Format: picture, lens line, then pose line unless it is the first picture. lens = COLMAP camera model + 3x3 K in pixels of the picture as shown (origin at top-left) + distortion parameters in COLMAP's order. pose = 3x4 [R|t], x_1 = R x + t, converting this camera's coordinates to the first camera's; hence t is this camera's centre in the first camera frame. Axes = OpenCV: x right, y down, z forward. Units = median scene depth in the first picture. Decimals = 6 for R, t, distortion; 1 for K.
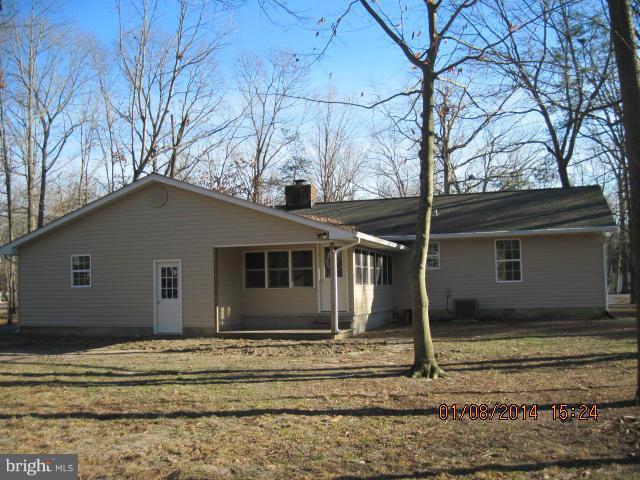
lens RADIAL K [[655.6, 0, 323.0], [0, 655.6, 249.8], [0, 0, 1]] dist [-0.130352, 0.044512]
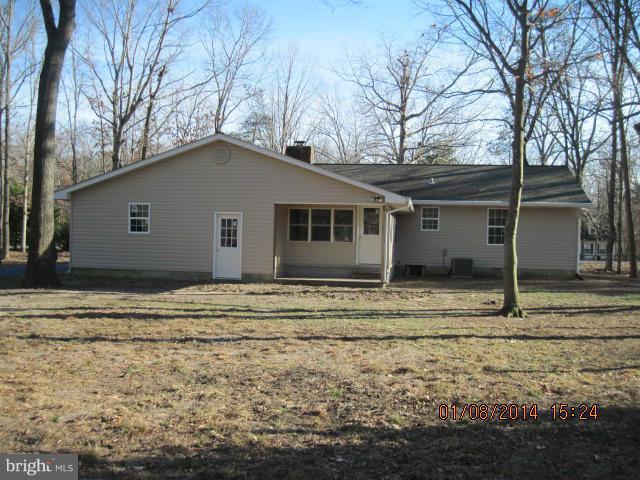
lens RADIAL K [[655.6, 0, 323.0], [0, 655.6, 249.8], [0, 0, 1]] dist [-0.130352, 0.044512]
pose [[0.986509, 0.043134, 0.157923, -0.243370], [-0.054207, 0.996313, 0.066498, -0.003362], [-0.154472, -0.074161, 0.985210, -0.121590]]
